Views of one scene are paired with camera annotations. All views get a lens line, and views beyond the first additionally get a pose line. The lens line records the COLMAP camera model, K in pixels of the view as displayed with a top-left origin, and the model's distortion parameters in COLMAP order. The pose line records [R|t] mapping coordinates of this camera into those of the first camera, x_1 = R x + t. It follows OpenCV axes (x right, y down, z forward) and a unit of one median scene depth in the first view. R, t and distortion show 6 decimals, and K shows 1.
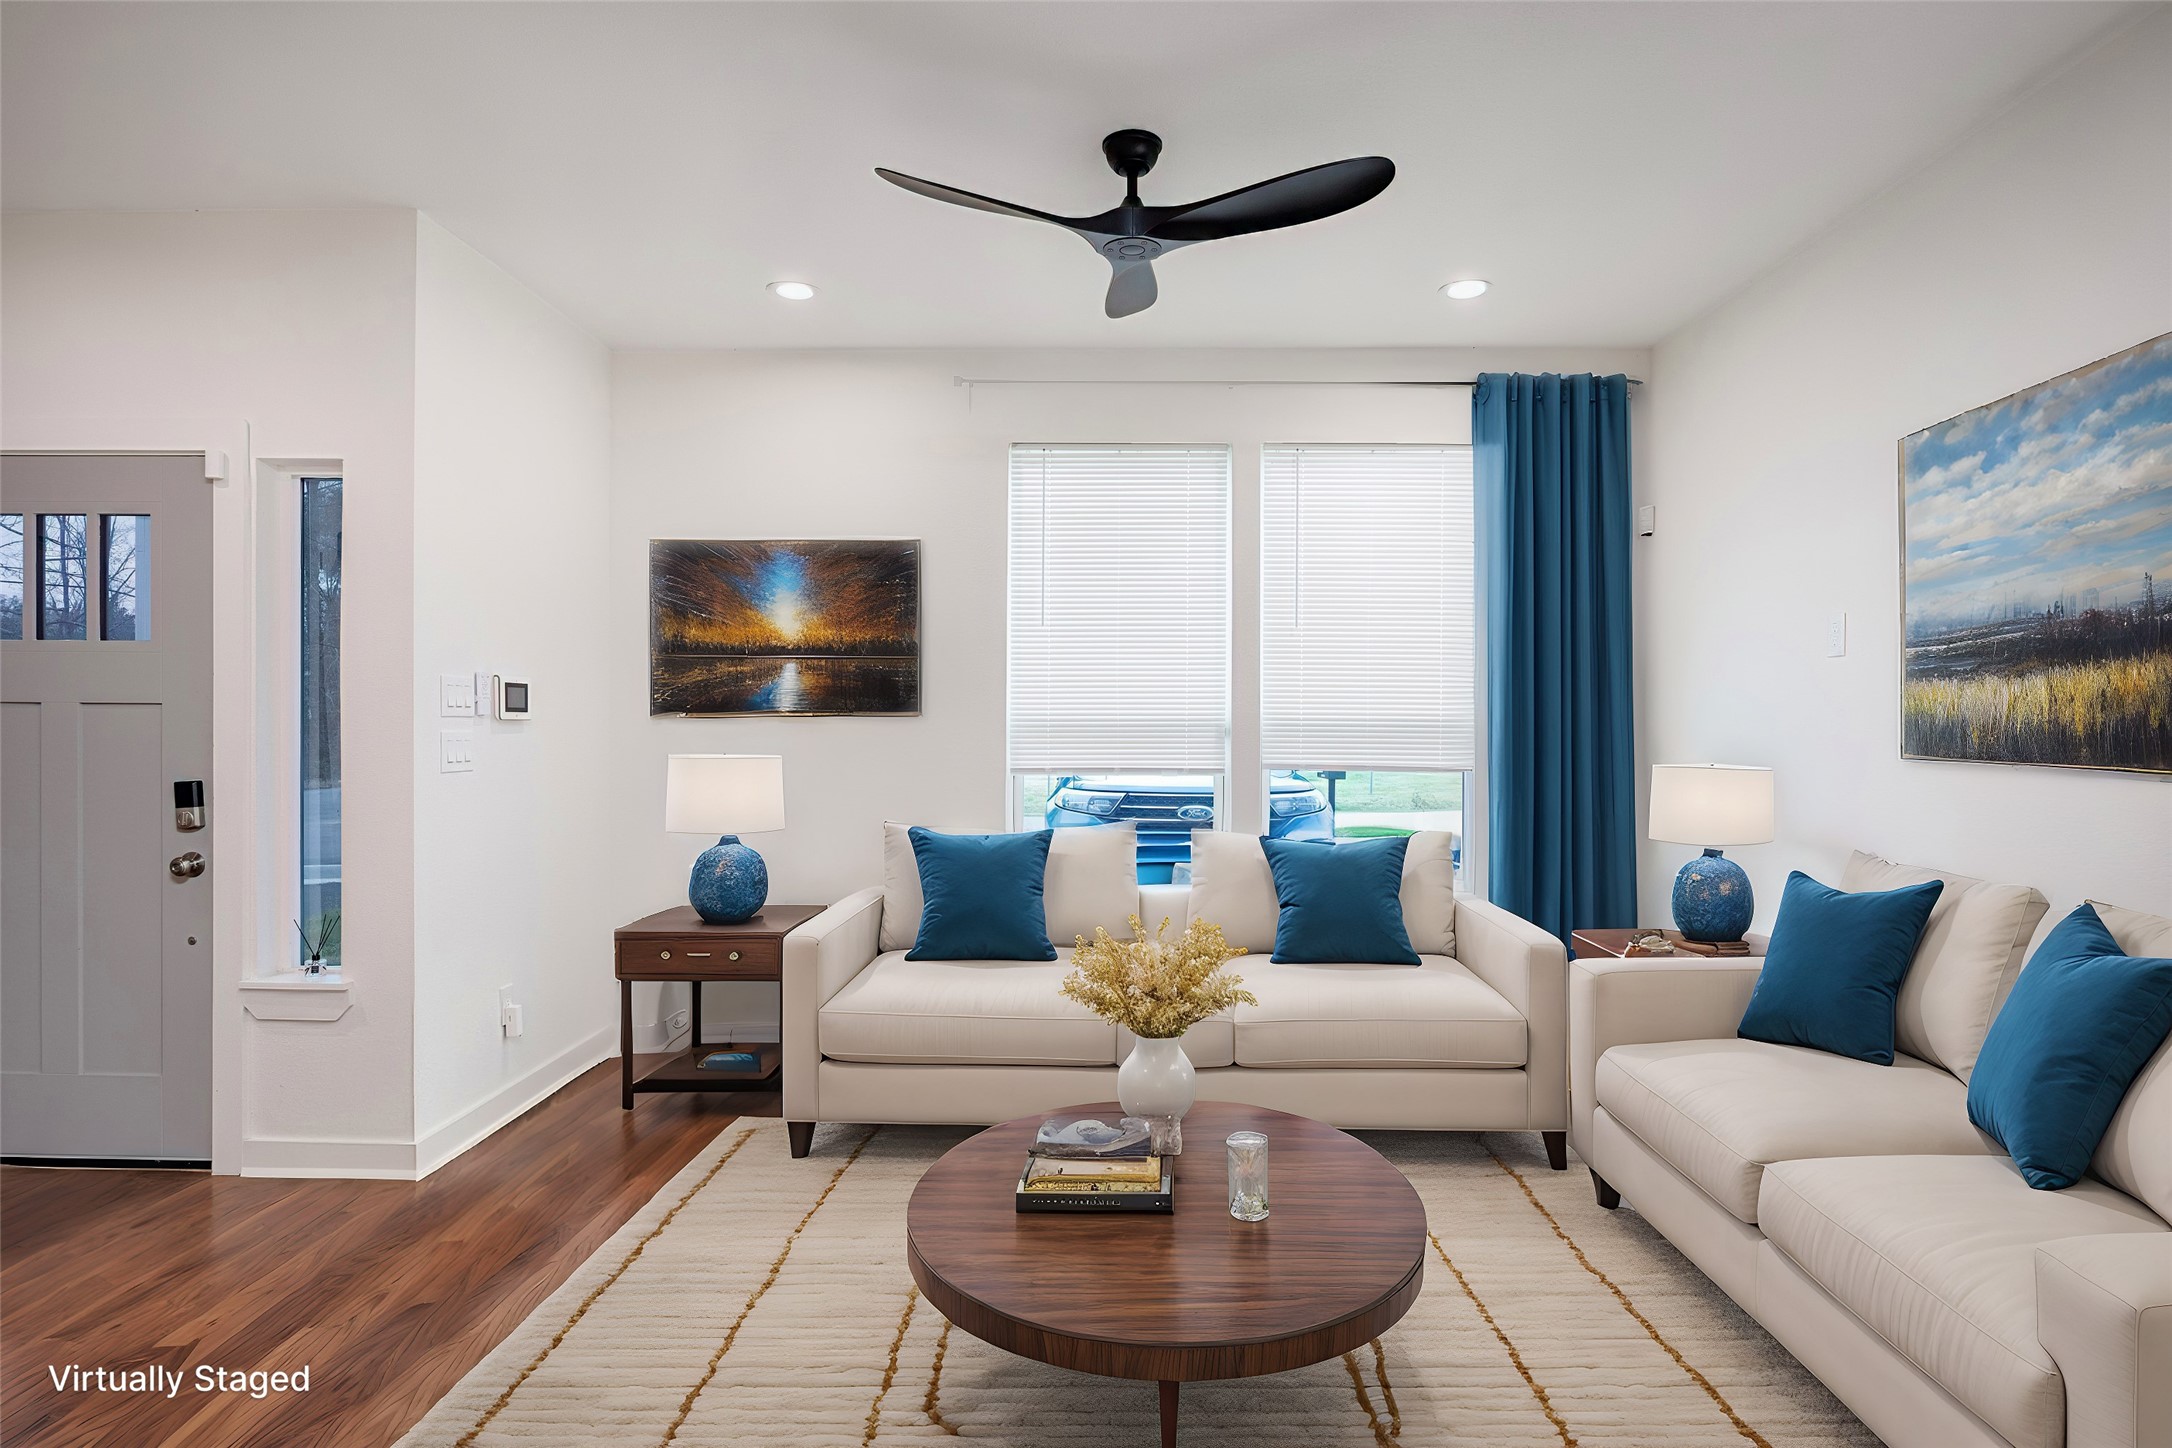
lens RADIAL K [[1154.5, 0, 1096.5], [0, 1154.5, 721.4], [0, 0, 1]] dist [-0.006185, -0.000686]
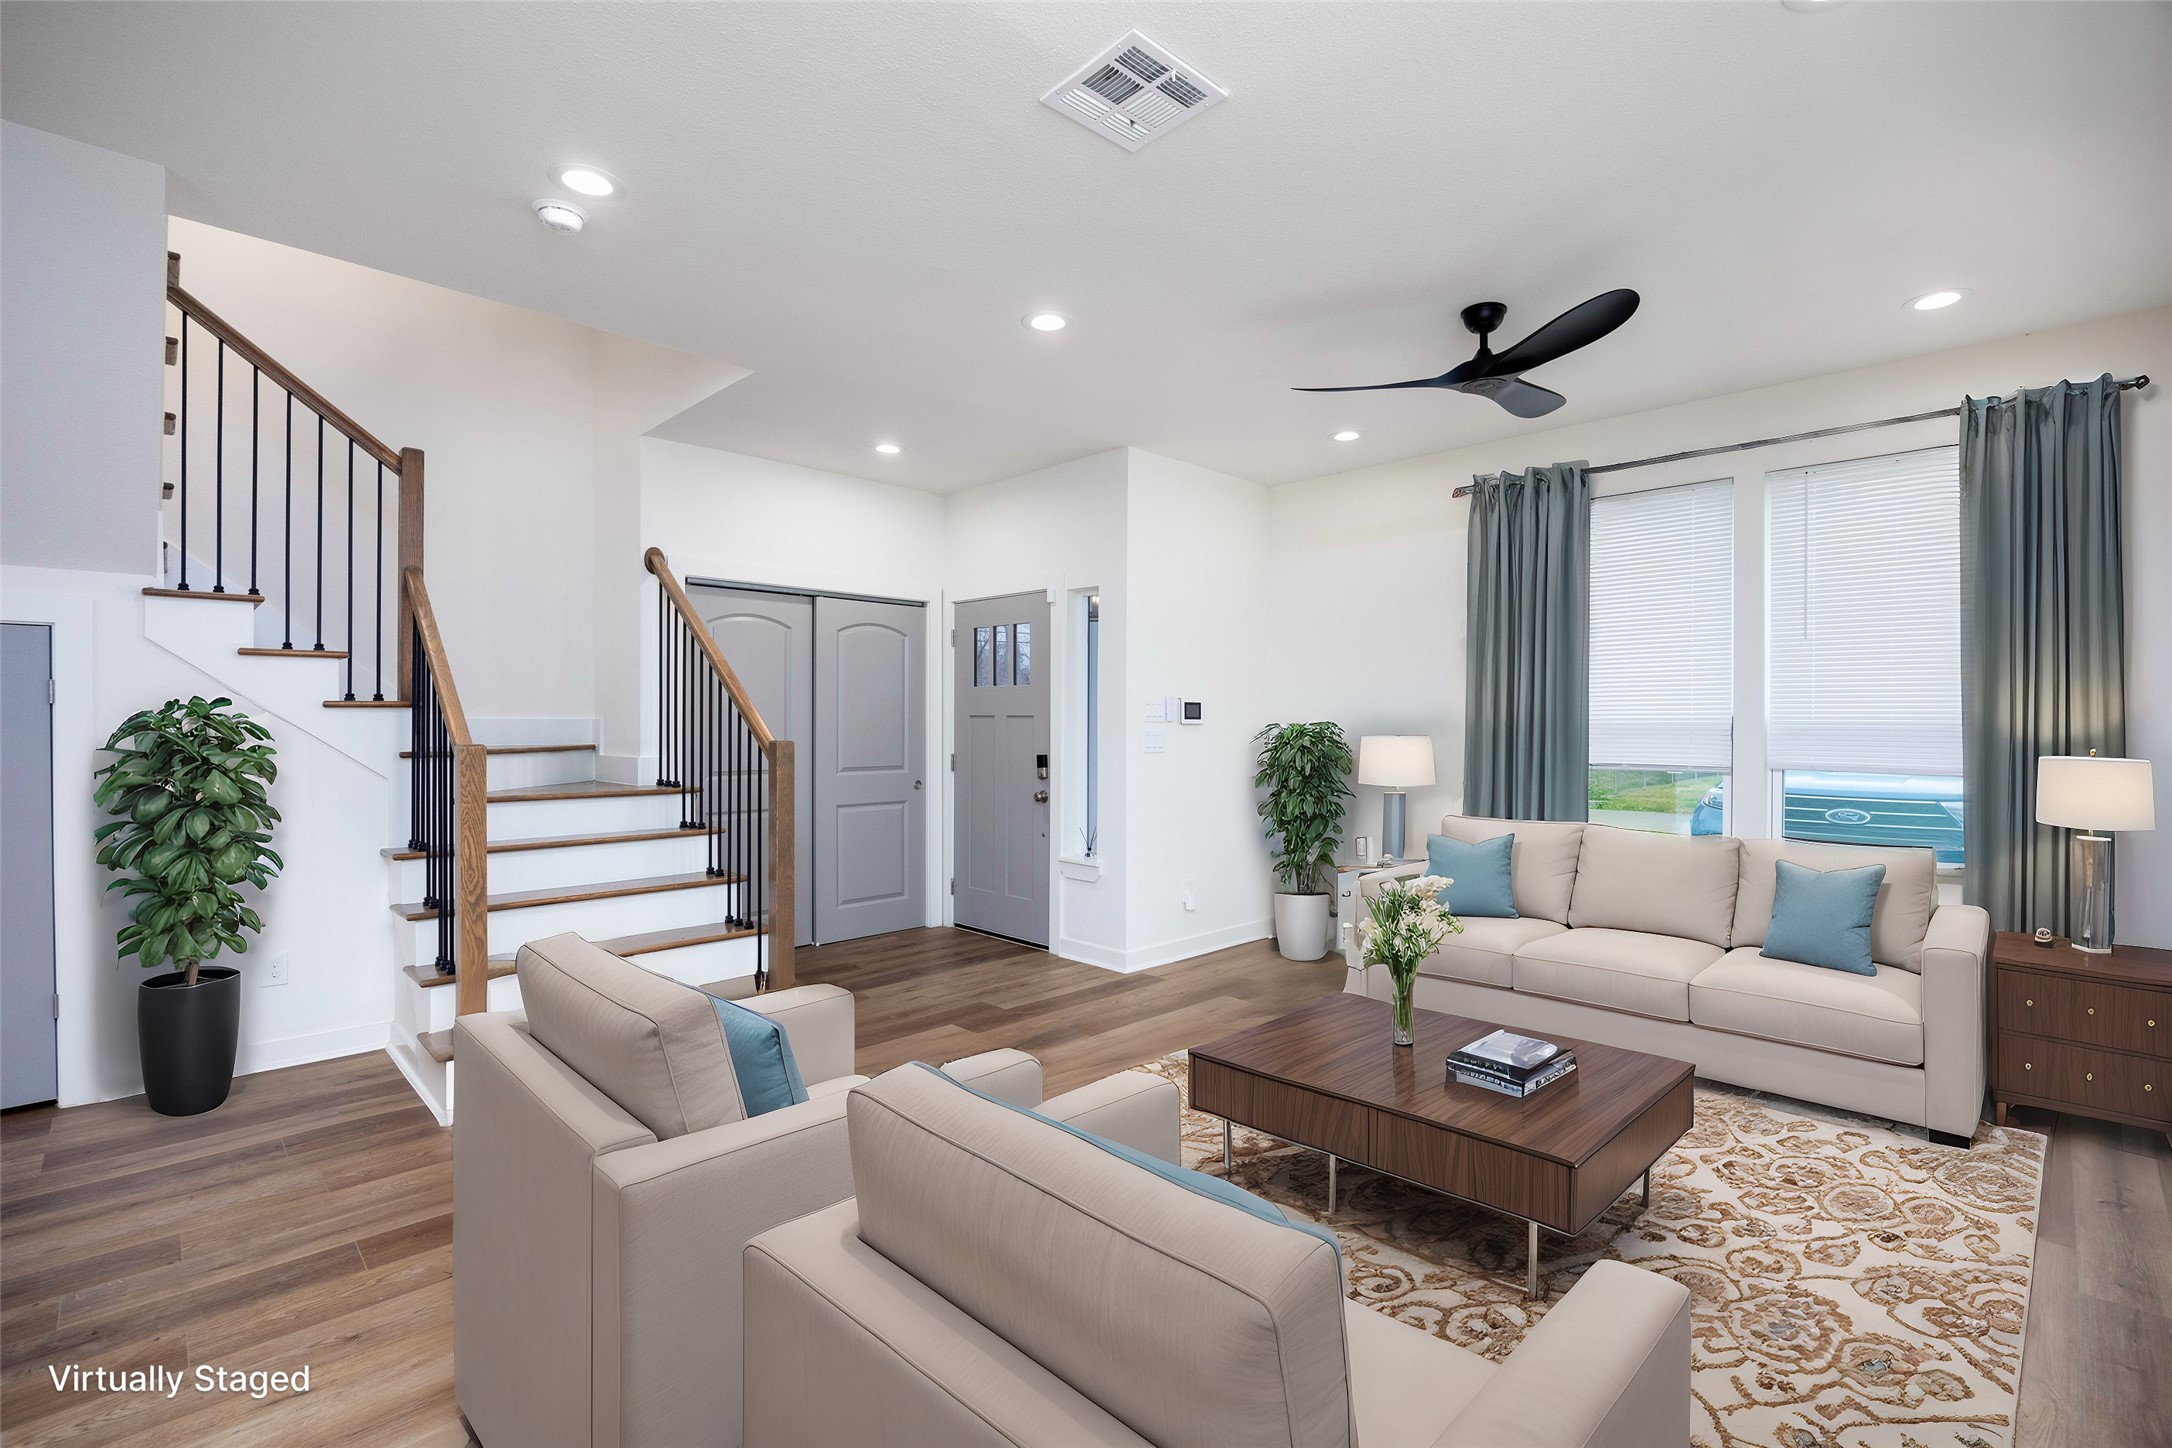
lens RADIAL K [[976.3, 0, 1089.2], [0, 976.3, 722.5], [0, 0, 1]] dist [-0.007869, -0.000184]
pose [[0.713728, -0.000776, -0.700423, 0.458132], [-0.000715, 0.999998, -0.001838, -0.000979], [0.700423, 0.001813, 0.713726, -0.154273]]
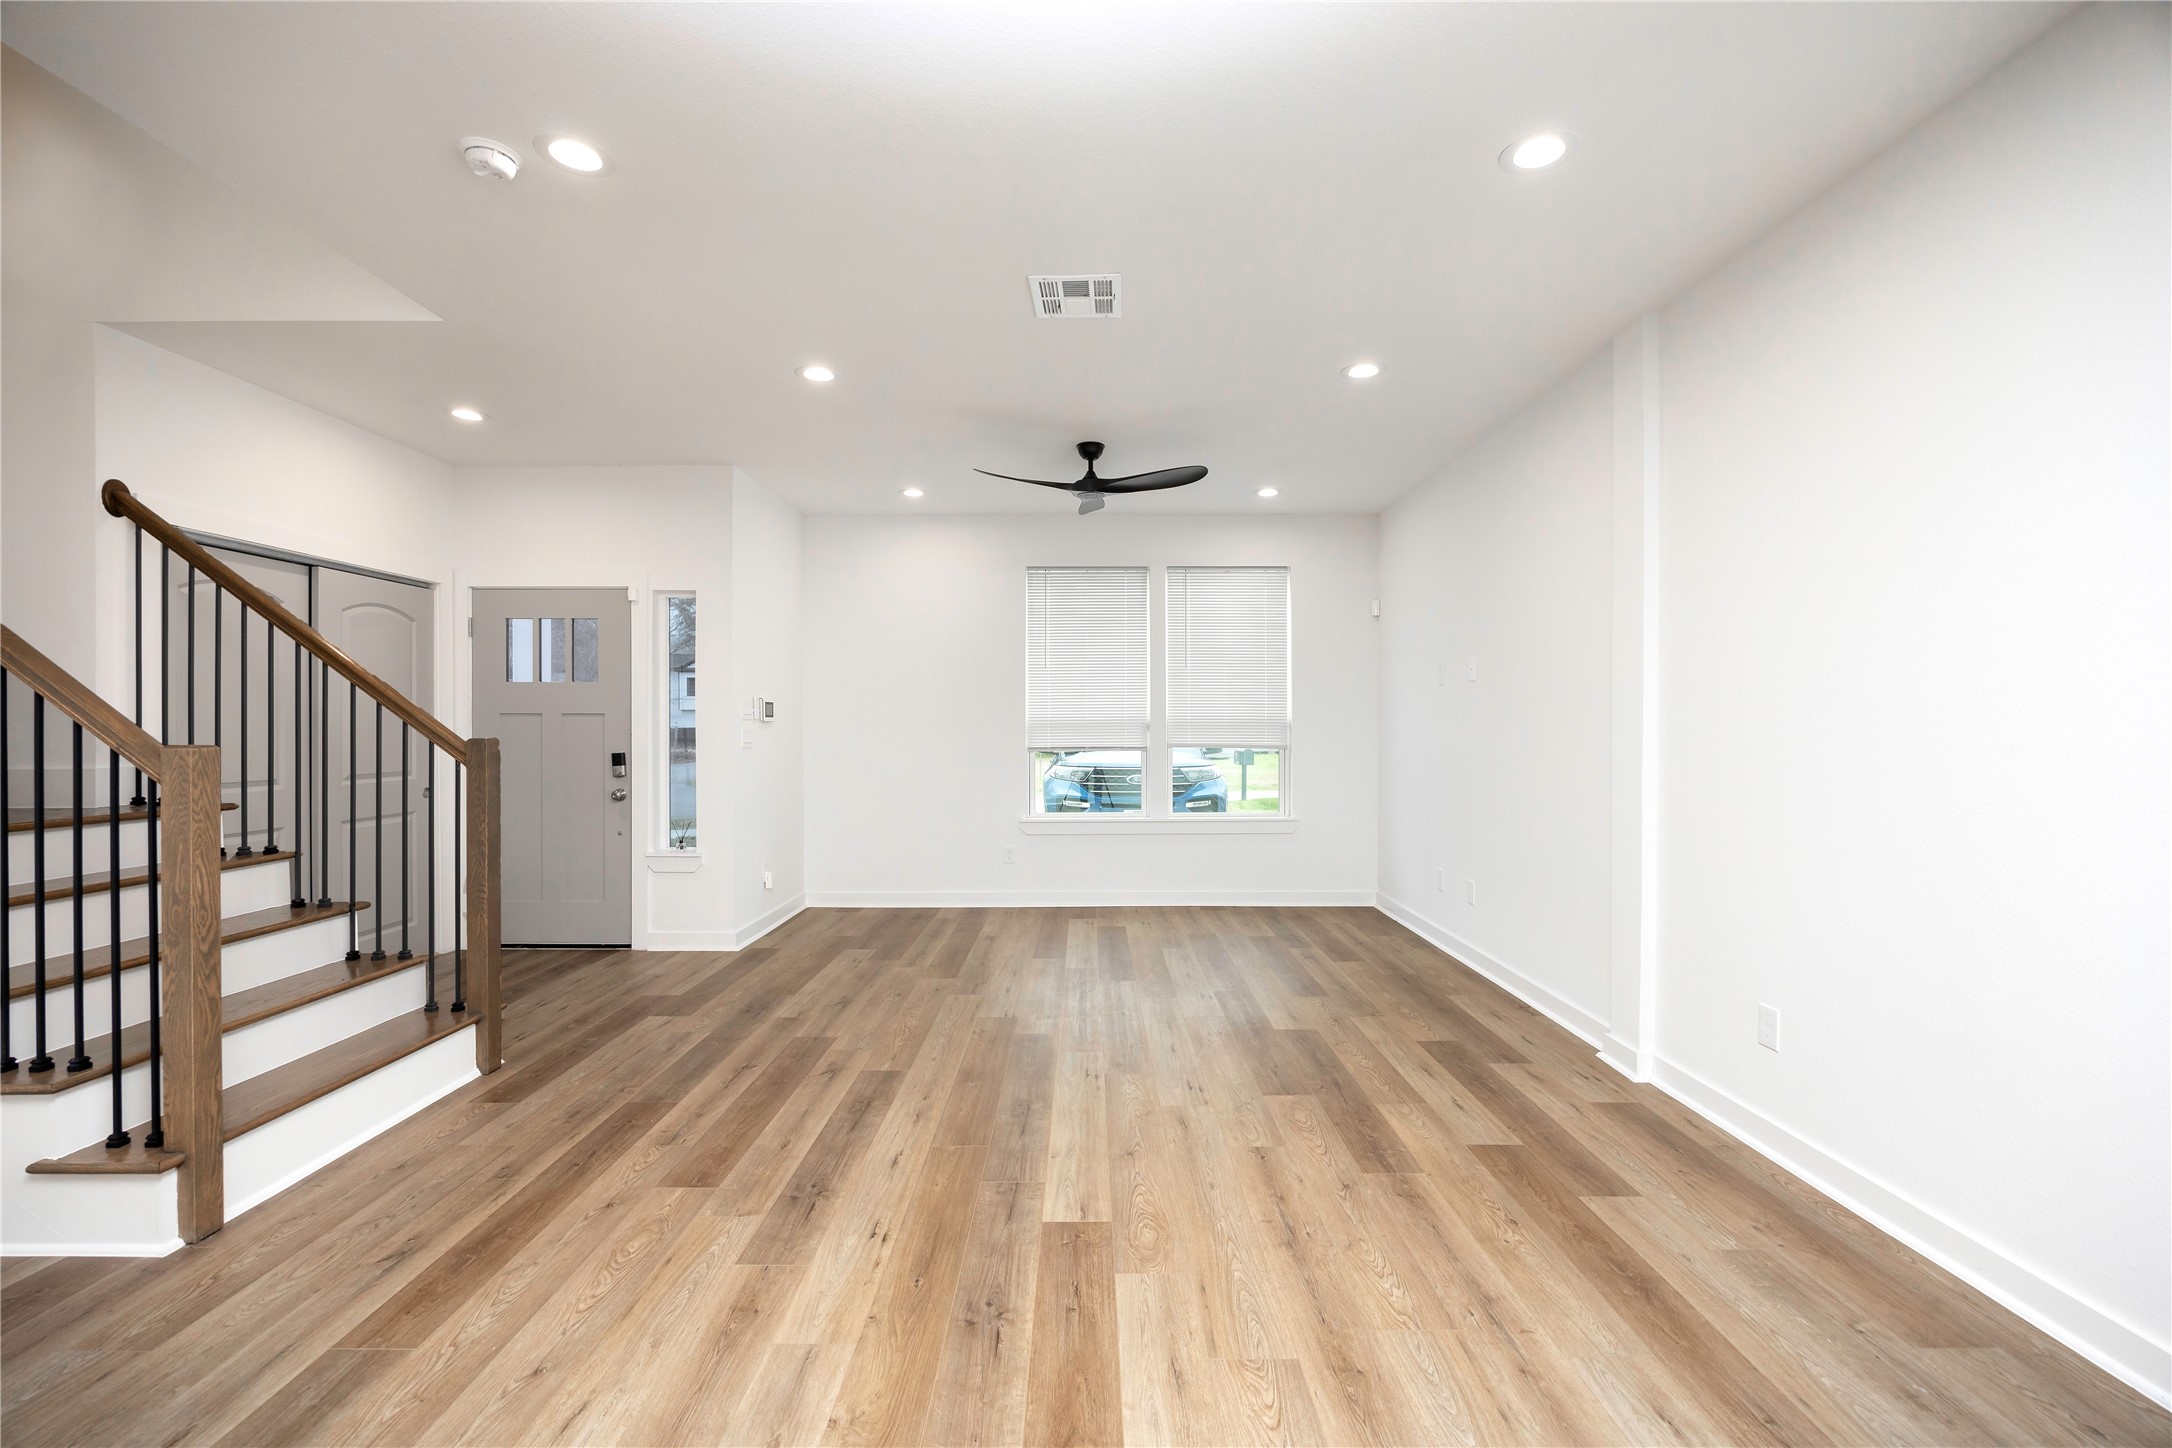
lens RADIAL K [[922.6, 0, 1091.1], [0, 922.6, 719.5], [0, 0, 1]] dist [0.002793, -0.000140]
pose [[0.999859, -0.004651, 0.016105, 0.001842], [0.004743, 0.999972, -0.005716, 0.007401], [-0.016078, 0.005791, 0.999854, -0.608910]]
